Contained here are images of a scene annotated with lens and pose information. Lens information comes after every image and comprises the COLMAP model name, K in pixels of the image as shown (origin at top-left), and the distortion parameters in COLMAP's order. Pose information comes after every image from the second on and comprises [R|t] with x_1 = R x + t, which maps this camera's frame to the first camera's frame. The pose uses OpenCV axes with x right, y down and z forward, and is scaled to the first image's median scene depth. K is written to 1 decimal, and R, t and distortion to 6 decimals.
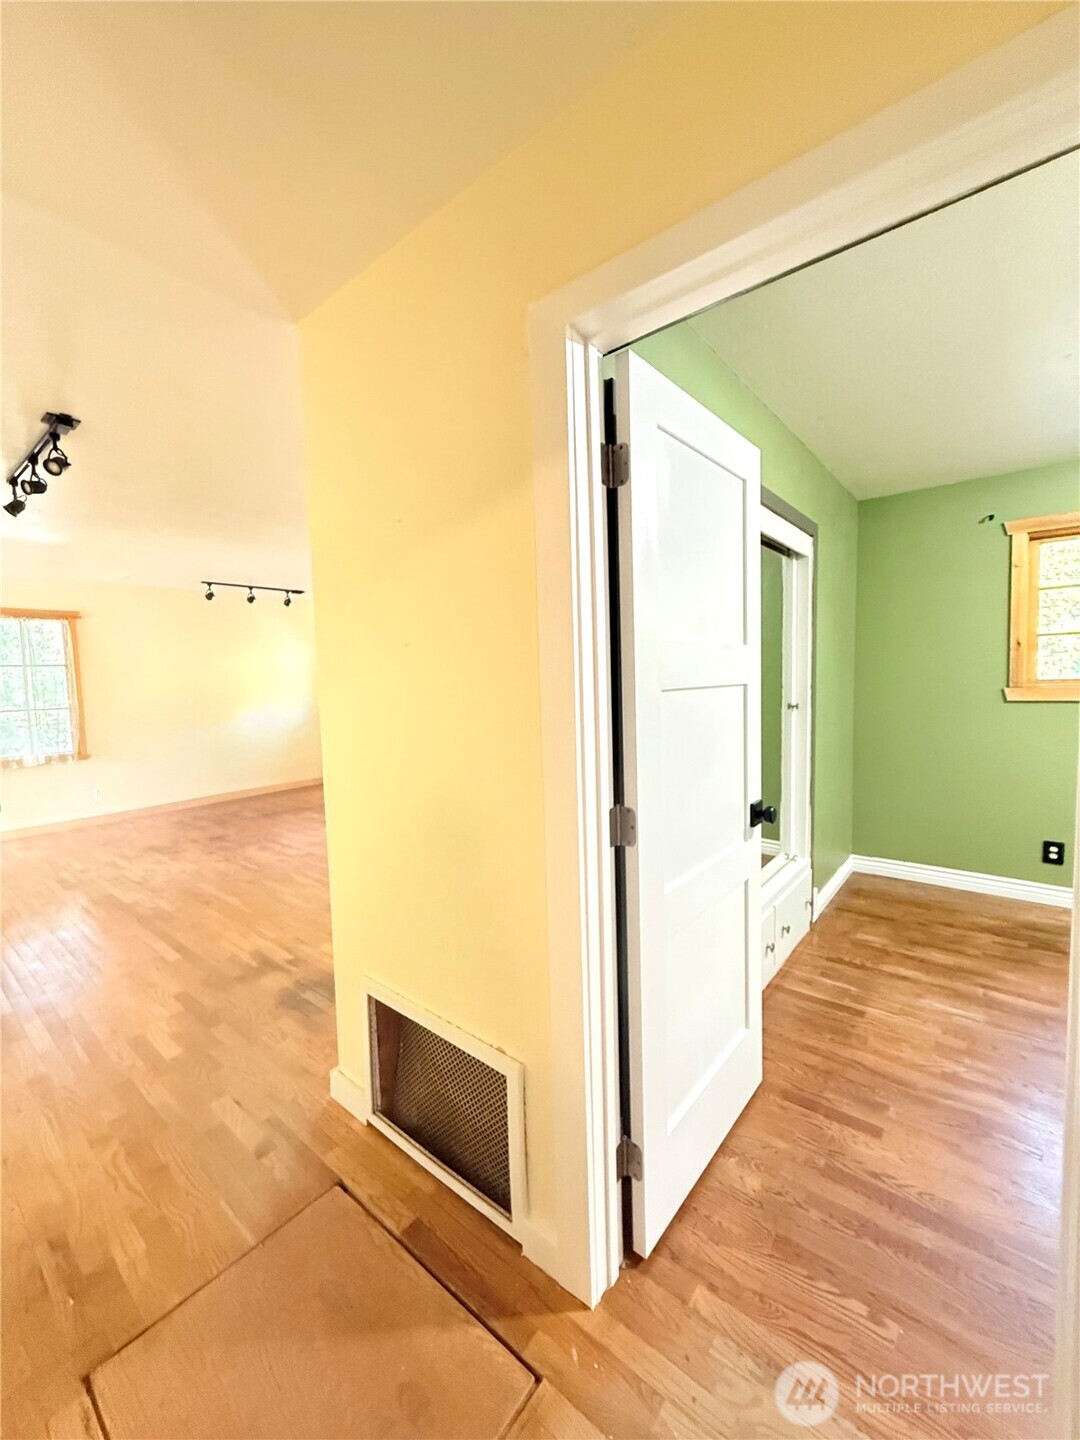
lens RADIAL K [[572.4, 0, 541.3], [0, 572.4, 715.8], [0, 0, 1]] dist [-0.001075, 0.000477]
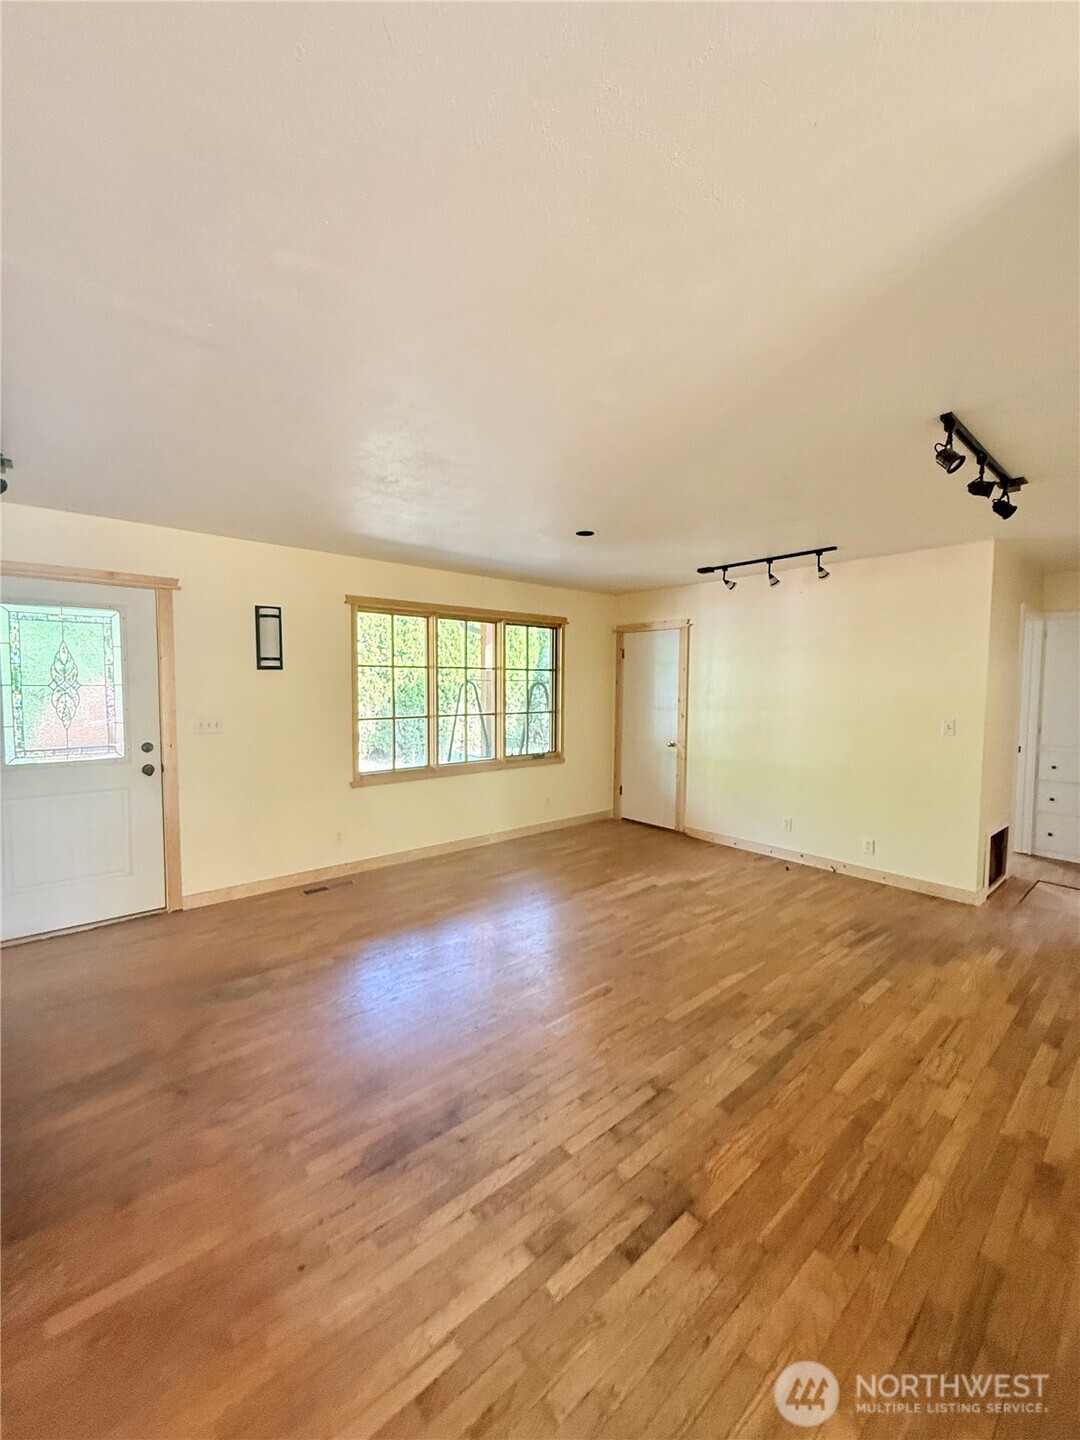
lens RADIAL K [[572.4, 0, 541.3], [0, 572.4, 715.8], [0, 0, 1]] dist [-0.001075, 0.000477]
pose [[0.175972, -0.026848, 0.984029, -1.137389], [0.054762, 0.998347, 0.017445, -0.062428], [-0.982871, 0.050818, 0.177151, 0.918527]]
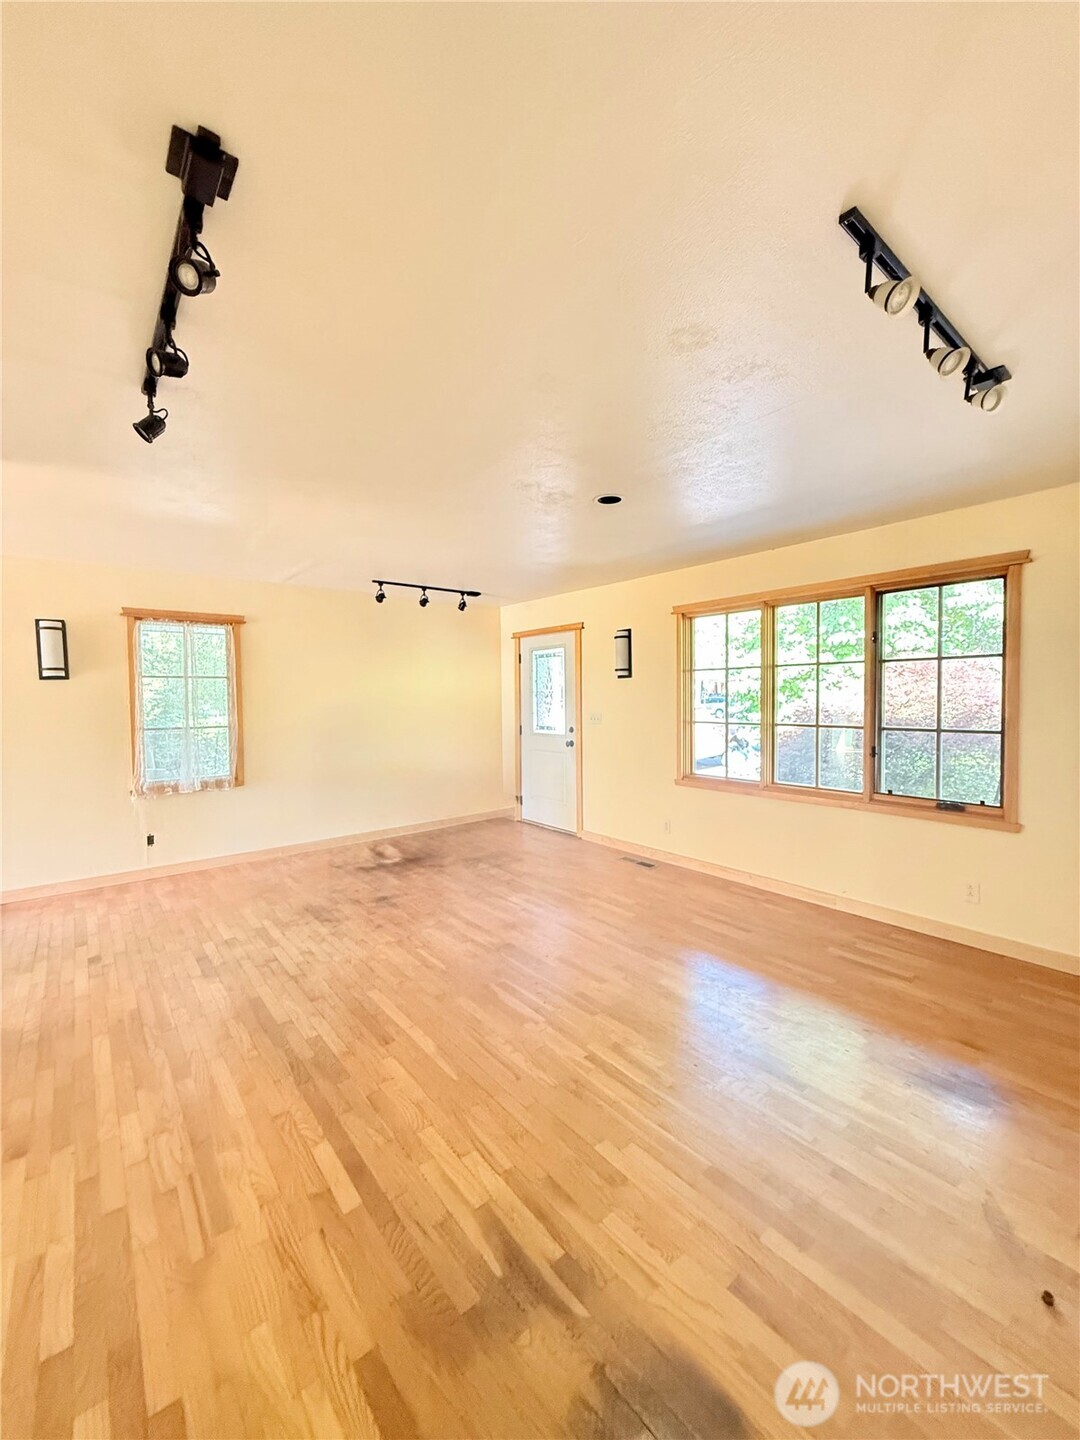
lens RADIAL K [[572.4, 0, 541.3], [0, 572.4, 715.8], [0, 0, 1]] dist [-0.001075, 0.000477]
pose [[0.978970, 0.027574, -0.202134, -0.235668], [-0.033335, 0.999128, -0.025152, -0.030523], [0.201264, 0.031361, 0.979035, 0.311934]]
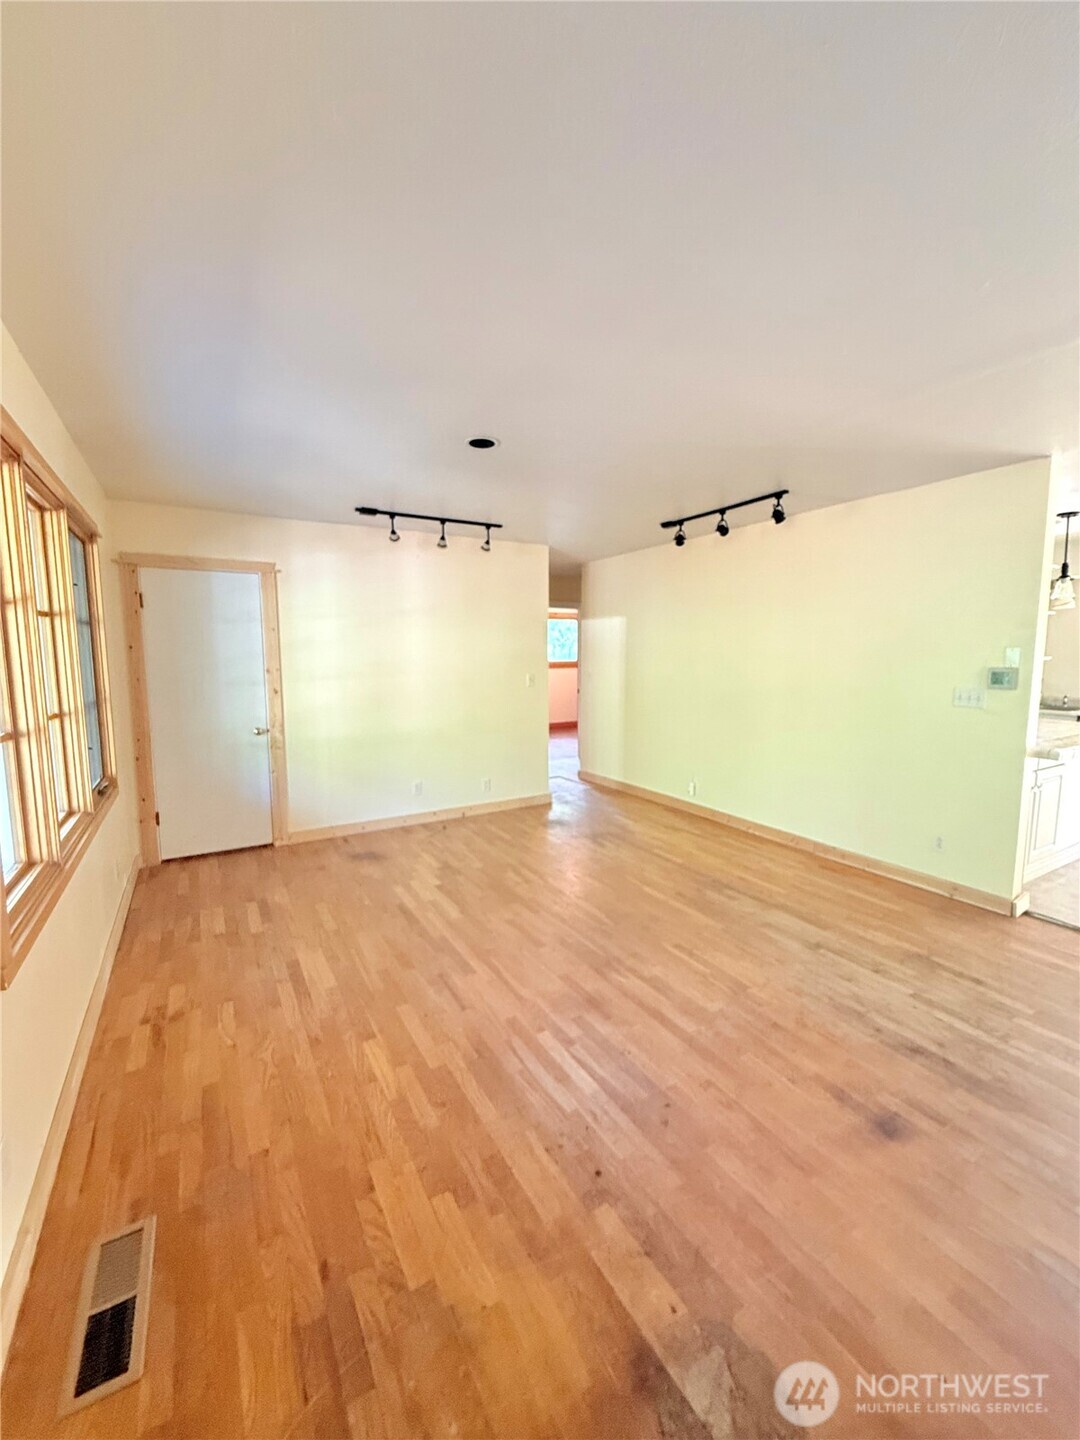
lens RADIAL K [[582.4, 0, 539.2], [0, 582.4, 712.5], [0, 0, 1]] dist [-0.000269, 0.000019]
pose [[-0.937412, -0.001748, 0.348217, -0.580883], [0.055339, 0.986532, 0.153925, -0.114769], [-0.343796, 0.163561, -0.924690, 1.602785]]
